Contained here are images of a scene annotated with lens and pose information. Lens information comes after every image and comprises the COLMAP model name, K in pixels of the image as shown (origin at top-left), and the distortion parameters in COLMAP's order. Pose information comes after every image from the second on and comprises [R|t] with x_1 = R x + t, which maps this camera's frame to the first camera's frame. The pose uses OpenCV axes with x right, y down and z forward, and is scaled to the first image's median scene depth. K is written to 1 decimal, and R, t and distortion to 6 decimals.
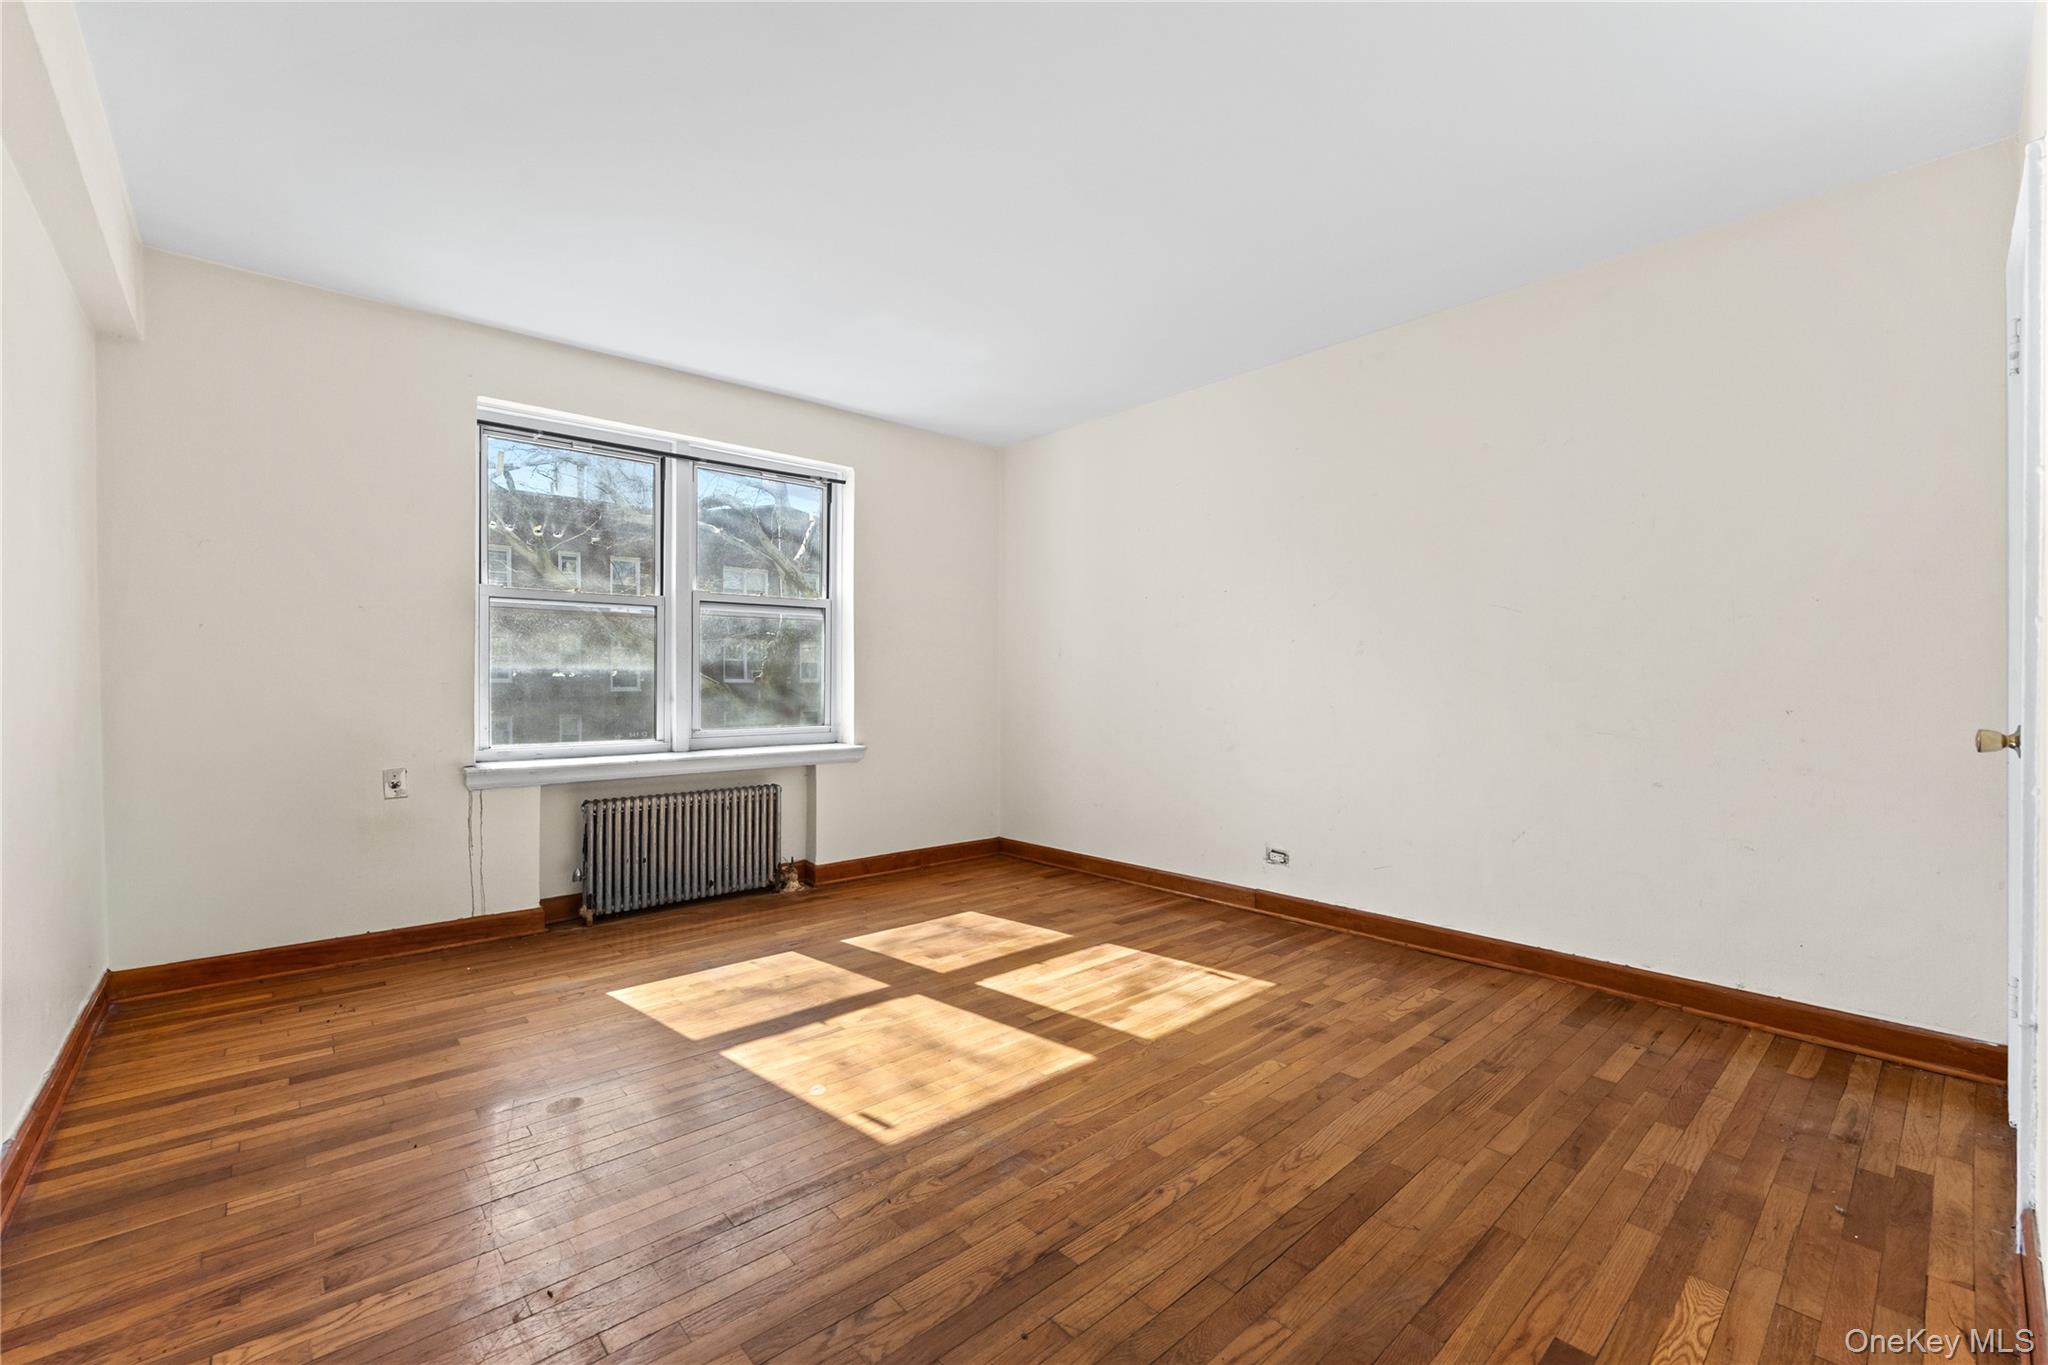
lens RADIAL K [[812.7, 0, 1028.0], [0, 812.7, 694.2], [0, 0, 1]] dist [-0.000906, -0.000325]
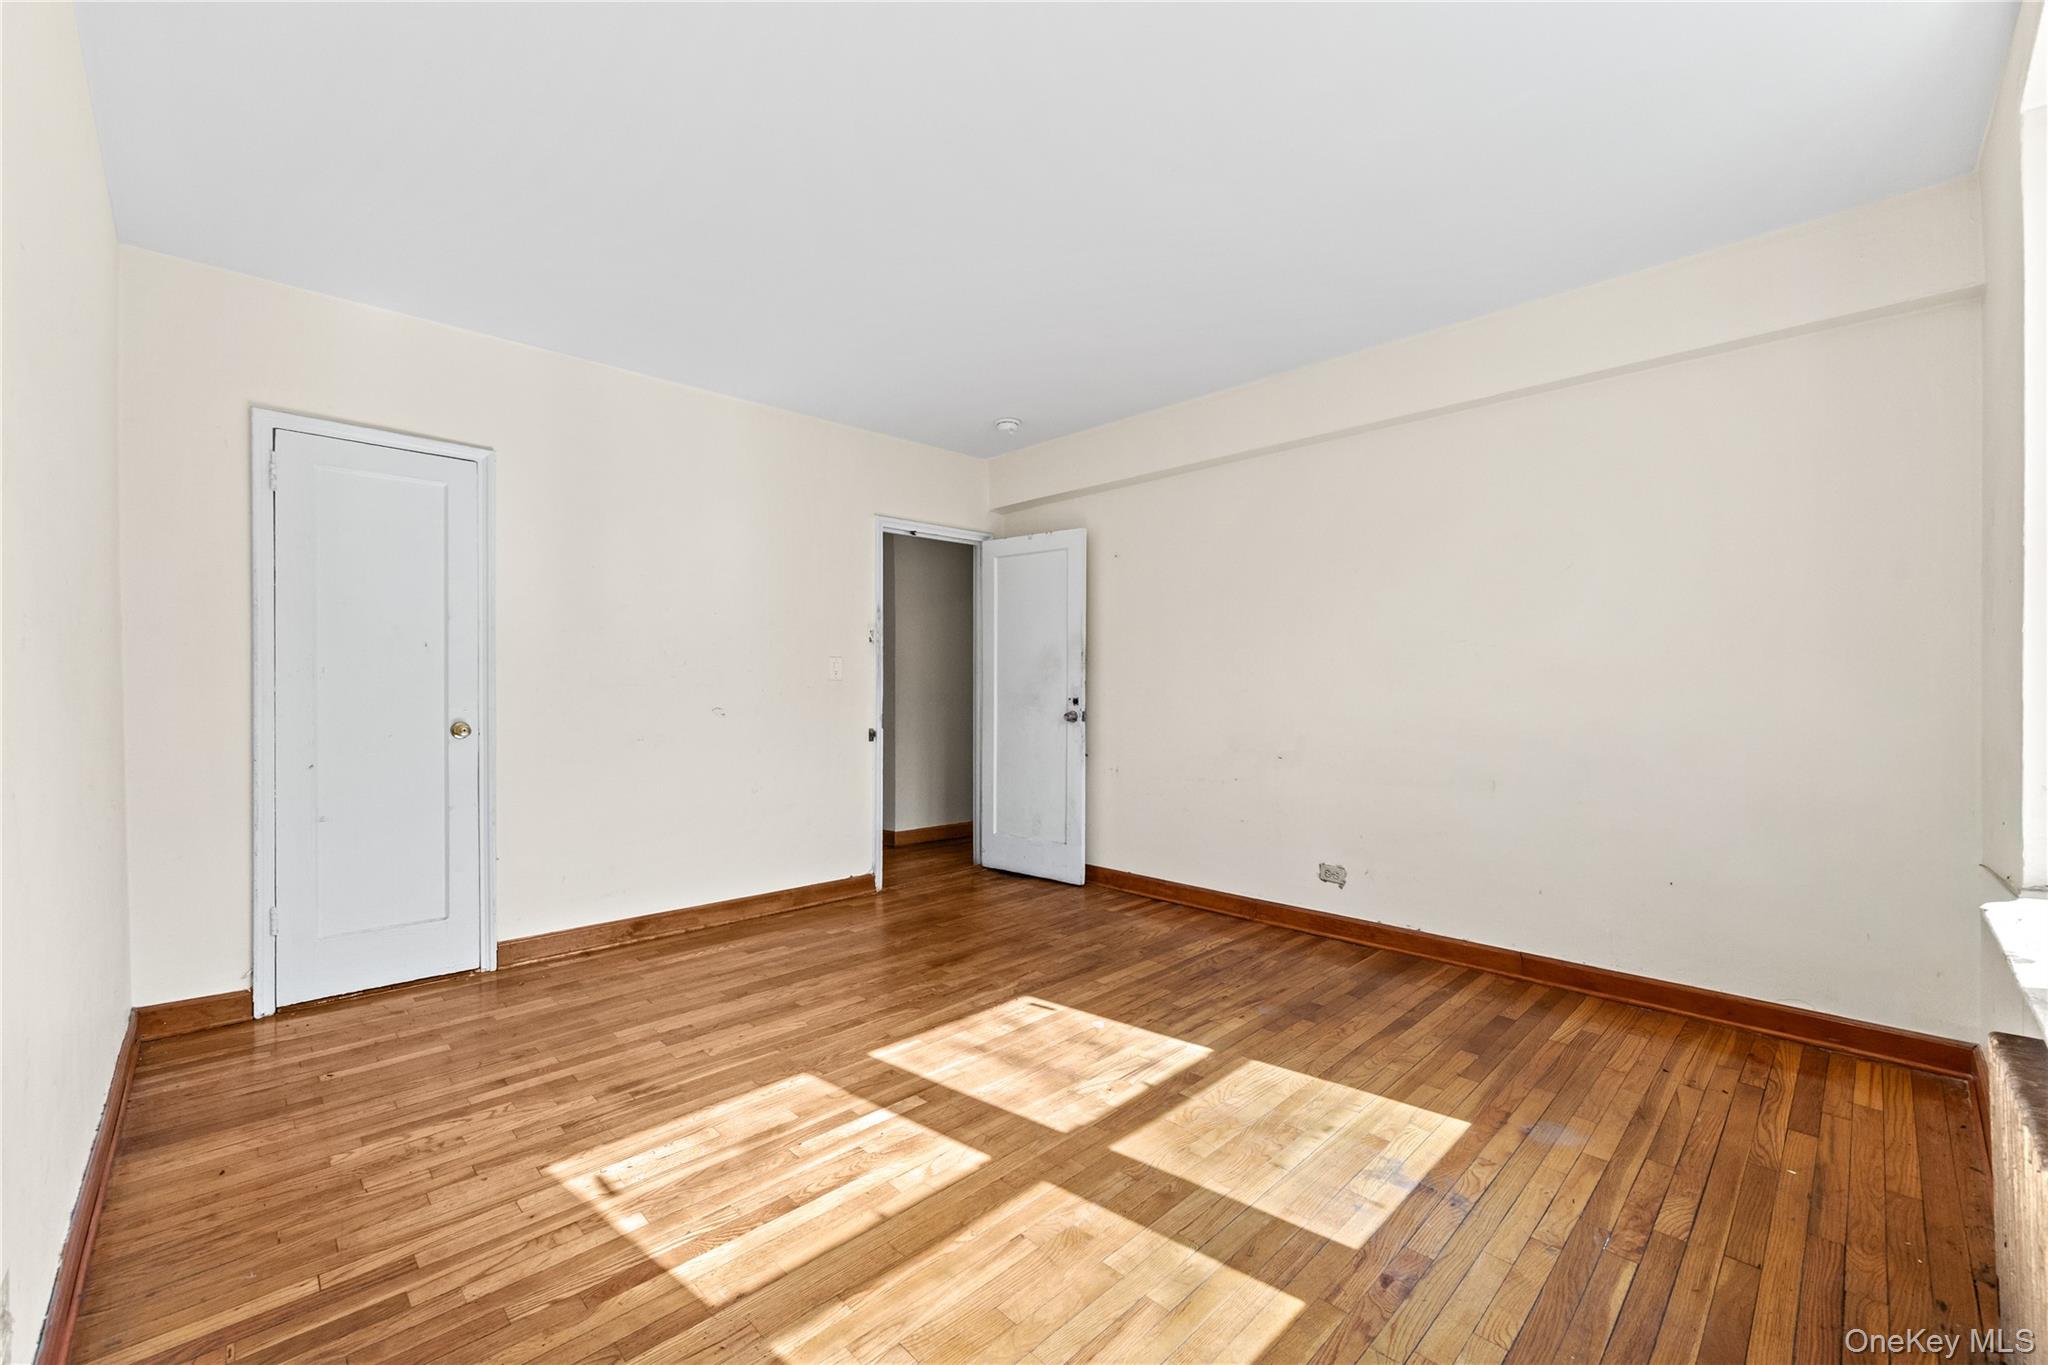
lens RADIAL K [[812.7, 0, 1028.0], [0, 812.7, 694.2], [0, 0, 1]] dist [-0.000906, -0.000325]
pose [[-0.999070, 0.003478, -0.042986, -0.076039], [0.002579, 0.999777, 0.020951, -0.056772], [0.043049, 0.020821, -0.998856, 1.889904]]
